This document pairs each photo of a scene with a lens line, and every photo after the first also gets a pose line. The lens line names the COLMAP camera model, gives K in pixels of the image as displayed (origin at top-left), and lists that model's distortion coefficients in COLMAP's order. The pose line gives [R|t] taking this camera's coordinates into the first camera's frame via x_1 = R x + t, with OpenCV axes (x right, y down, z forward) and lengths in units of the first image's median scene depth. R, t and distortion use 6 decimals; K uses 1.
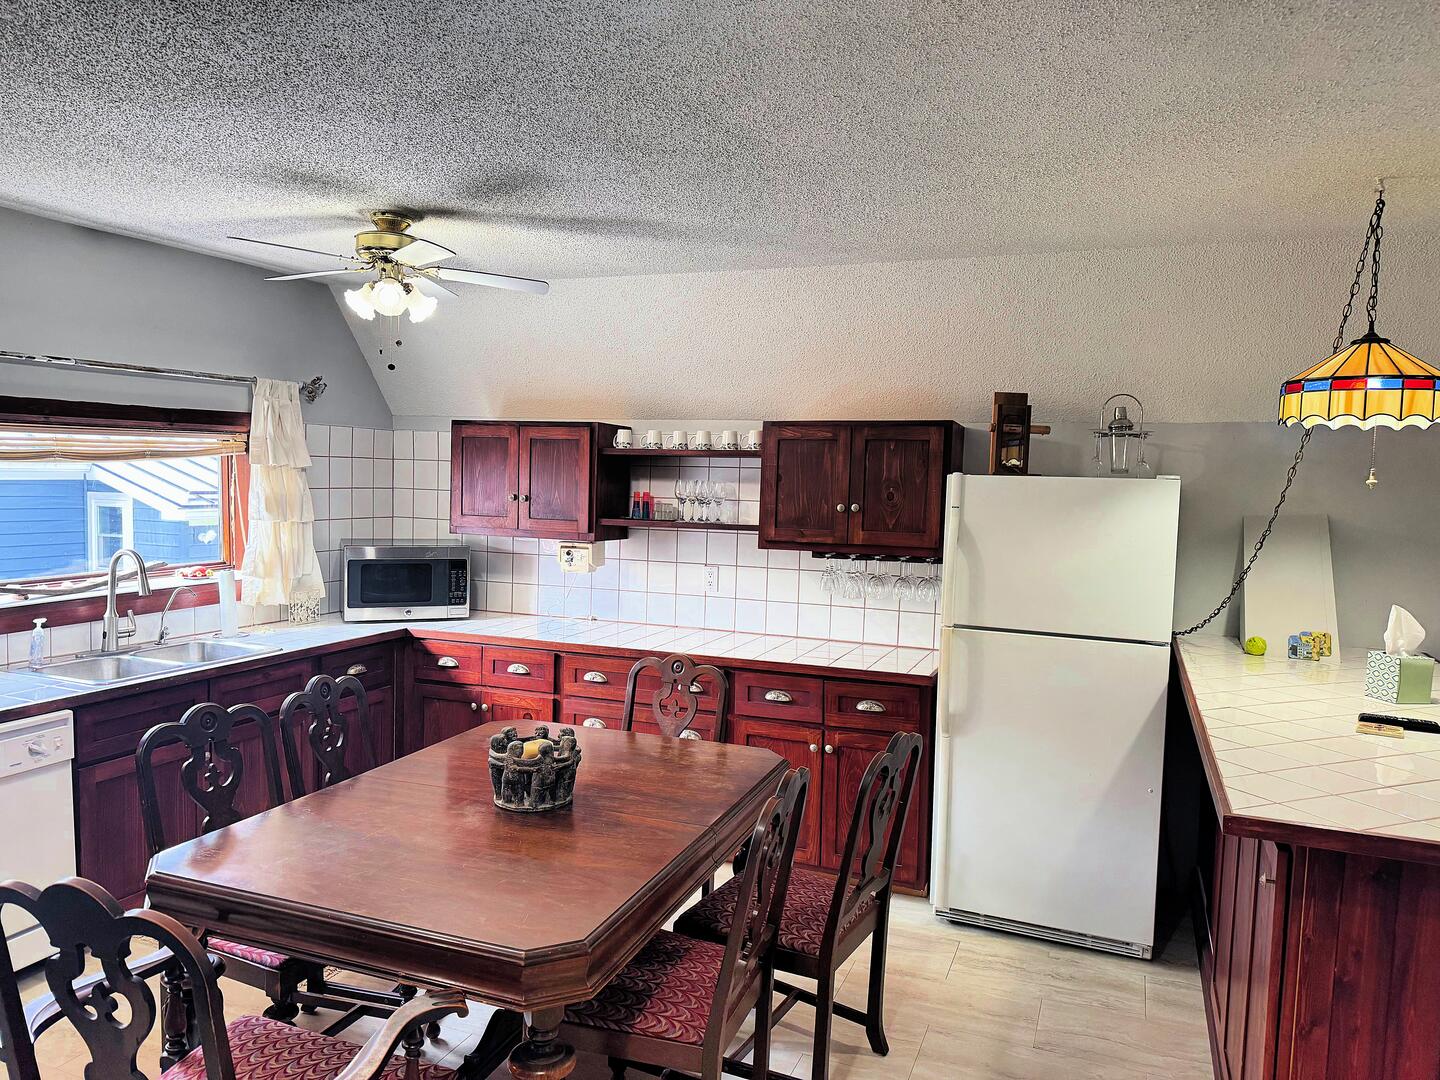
lens RADIAL K [[1007.2, 0, 714.3], [0, 1007.2, 555.0], [0, 0, 1]] dist [0.089764, -0.109001]
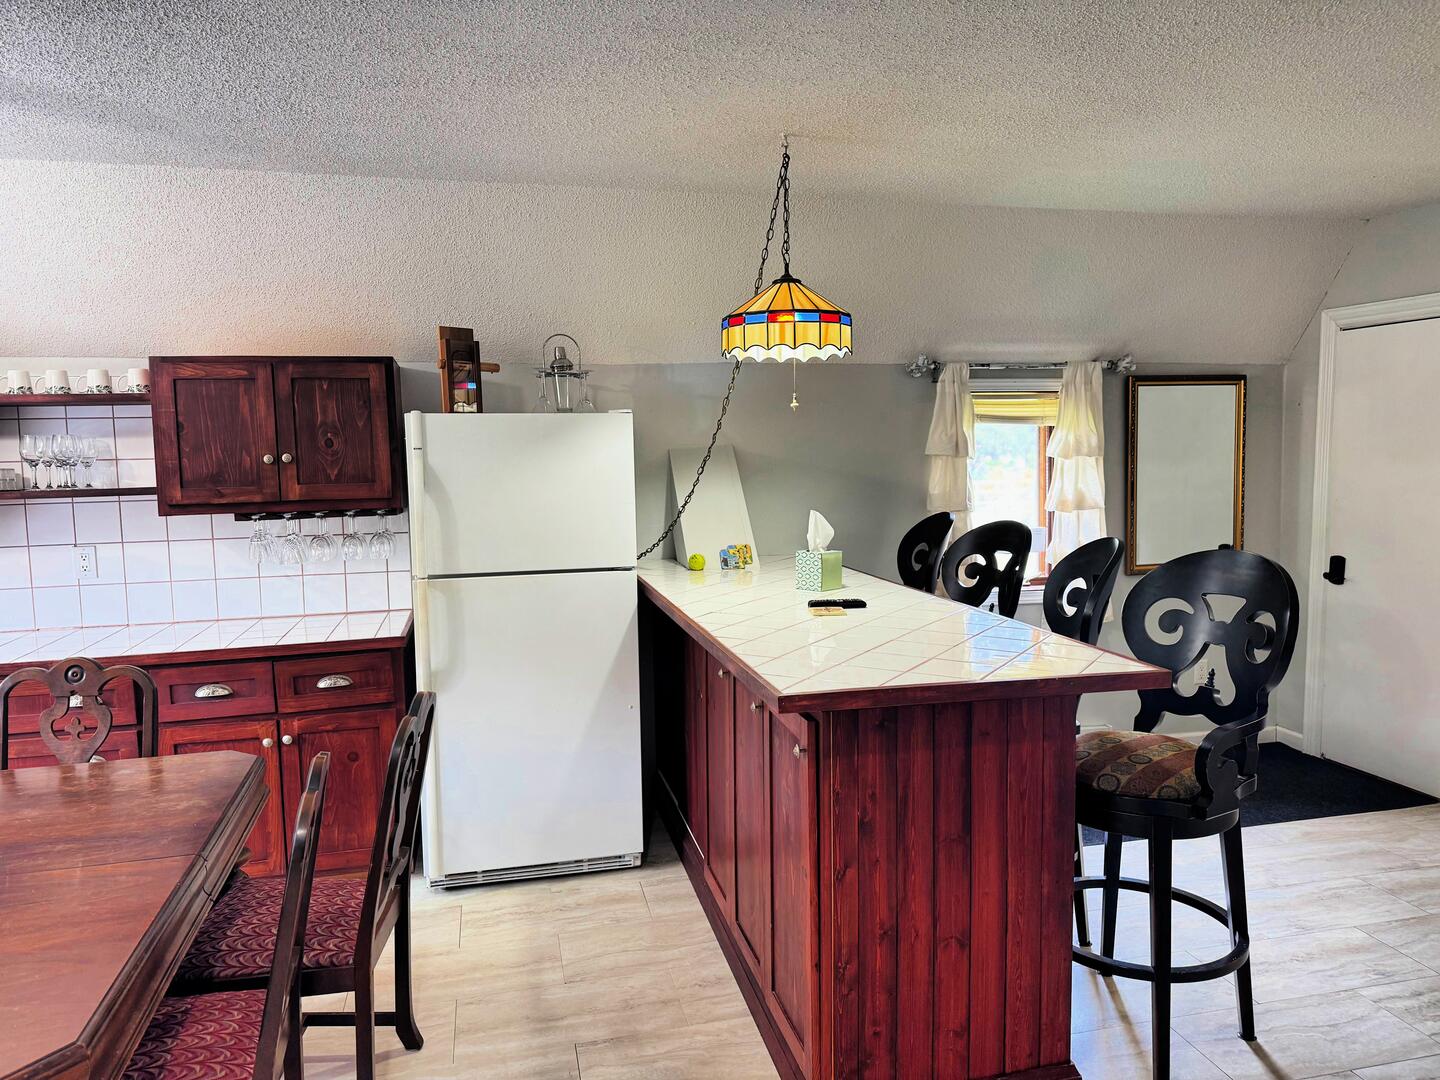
lens RADIAL K [[1007.2, 0, 734.3], [0, 1007.2, 549.5], [0, 0, 1]] dist [0.089764, -0.109001]
pose [[0.809867, -0.100625, 0.577919, -0.067815], [0.085404, 0.994906, 0.053547, 0.017933], [-0.580363, 0.005990, 0.814336, 0.074275]]
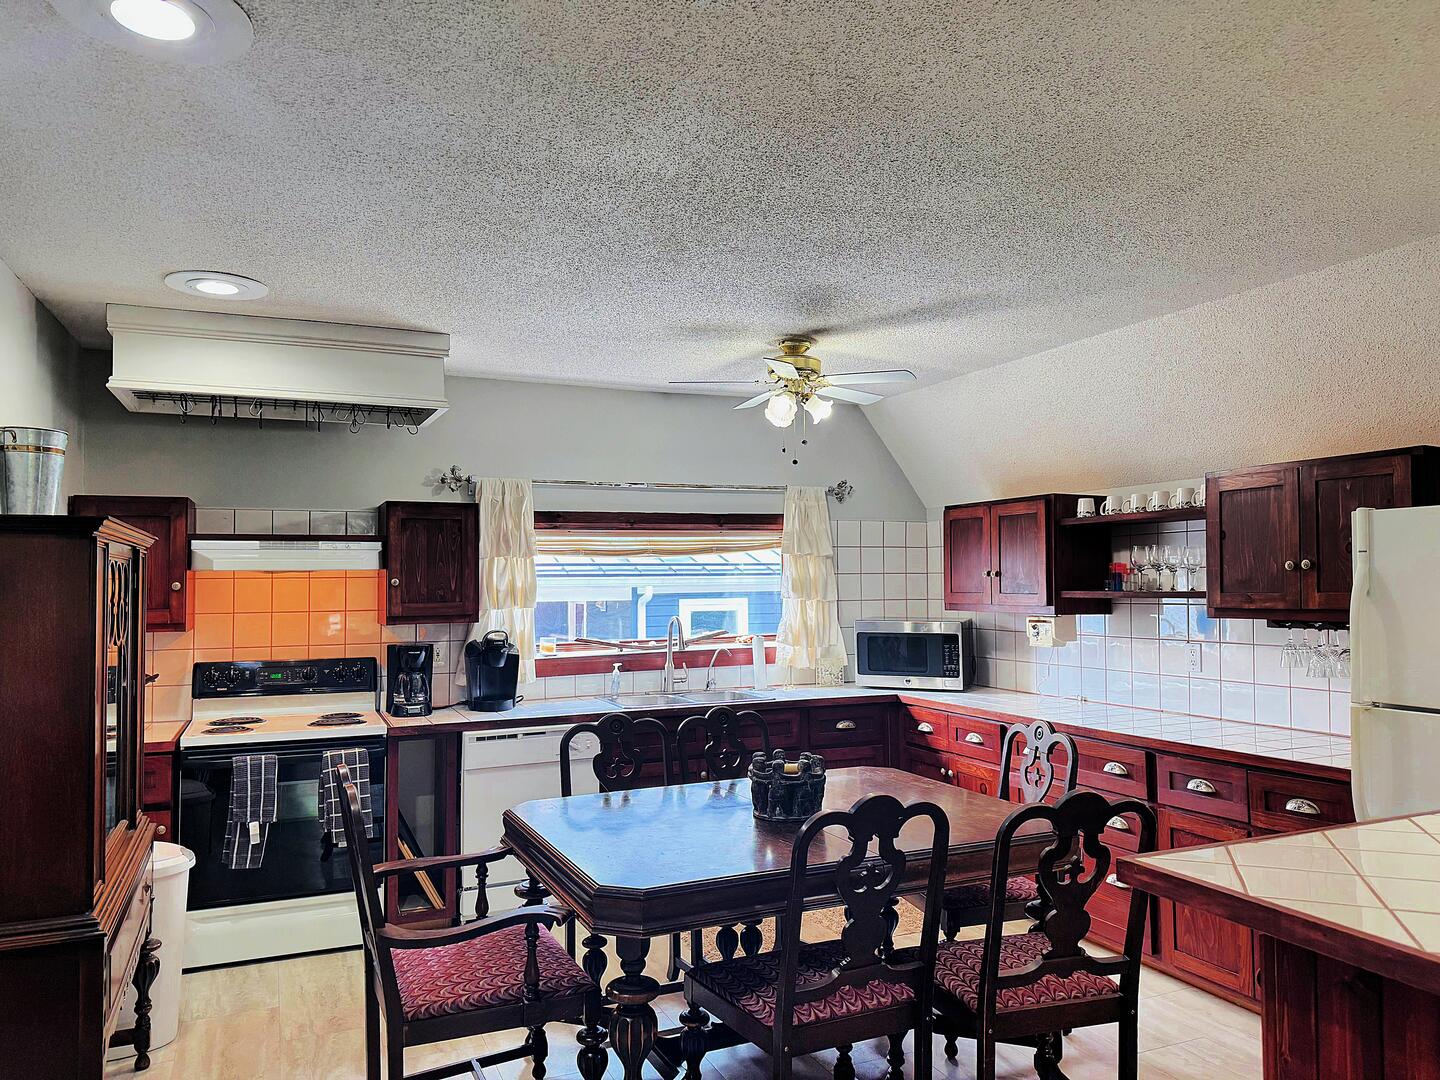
lens RADIAL K [[1007.2, 0, 712.9], [0, 1007.2, 543.8], [0, 0, 1]] dist [0.089764, -0.109001]
pose [[0.713670, -0.059207, -0.697976, 0.409784], [-0.029922, 0.992935, -0.114822, 0.050656], [0.699843, 0.102830, 0.706856, 0.074249]]
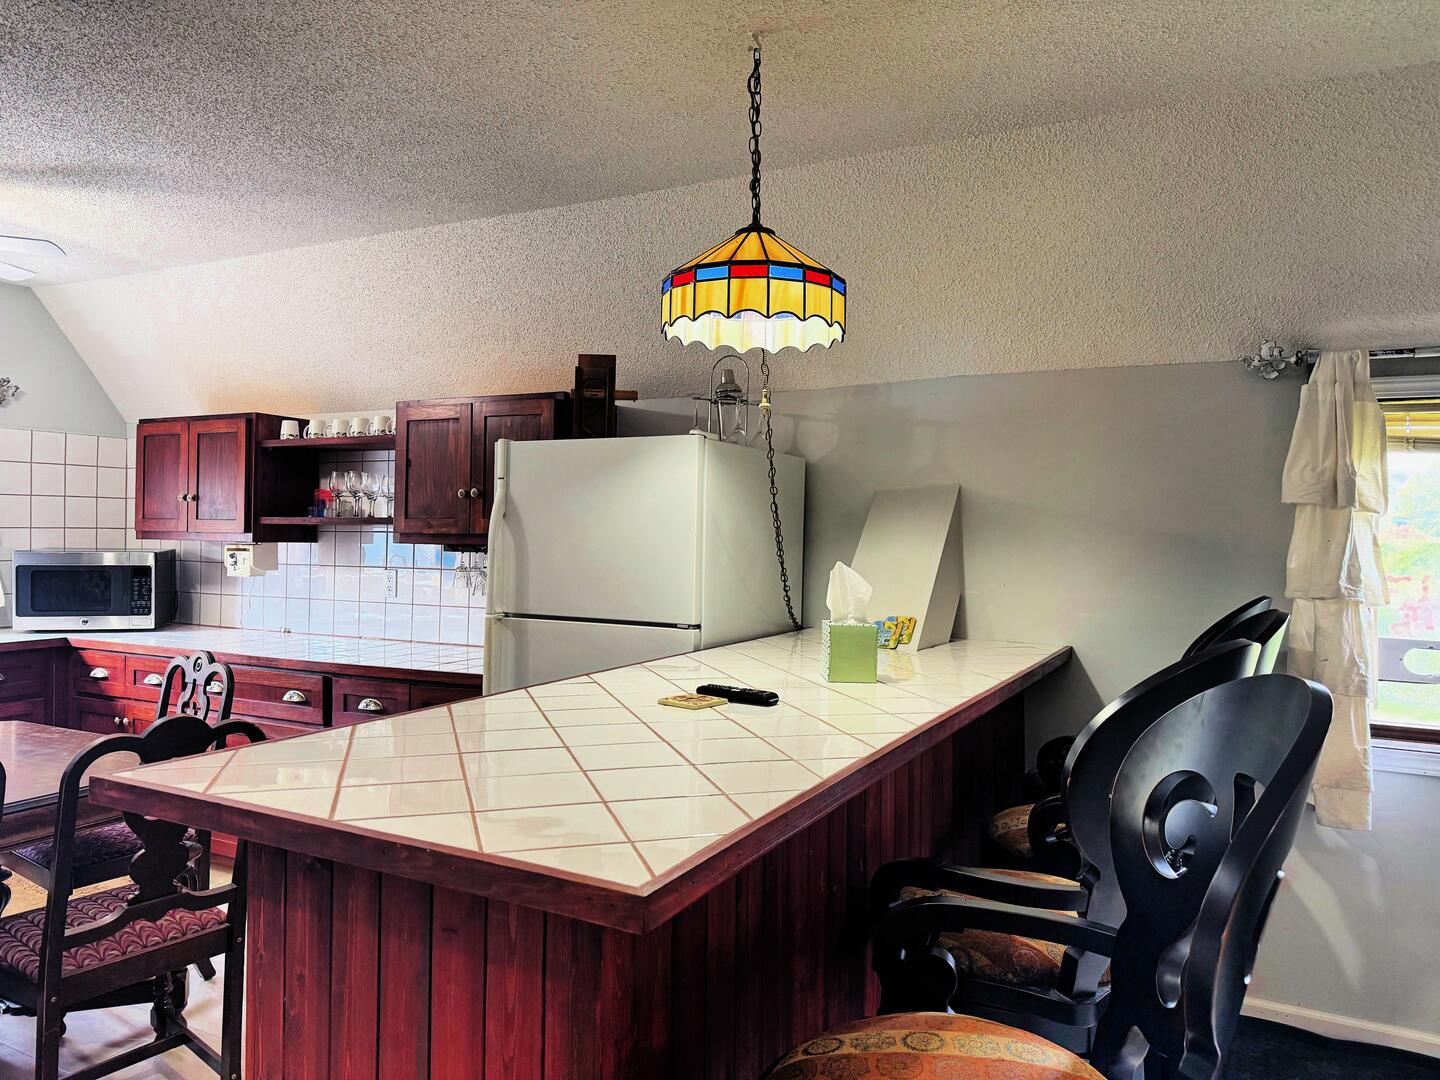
lens RADIAL K [[1007.2, 0, 724.4], [0, 1007.2, 543.8], [0, 0, 1]] dist [0.089764, -0.109001]
pose [[0.994726, -0.012167, -0.101839, 0.488731], [0.005028, 0.997530, -0.070067, 0.067538], [0.102440, 0.069185, 0.992330, 0.144142]]
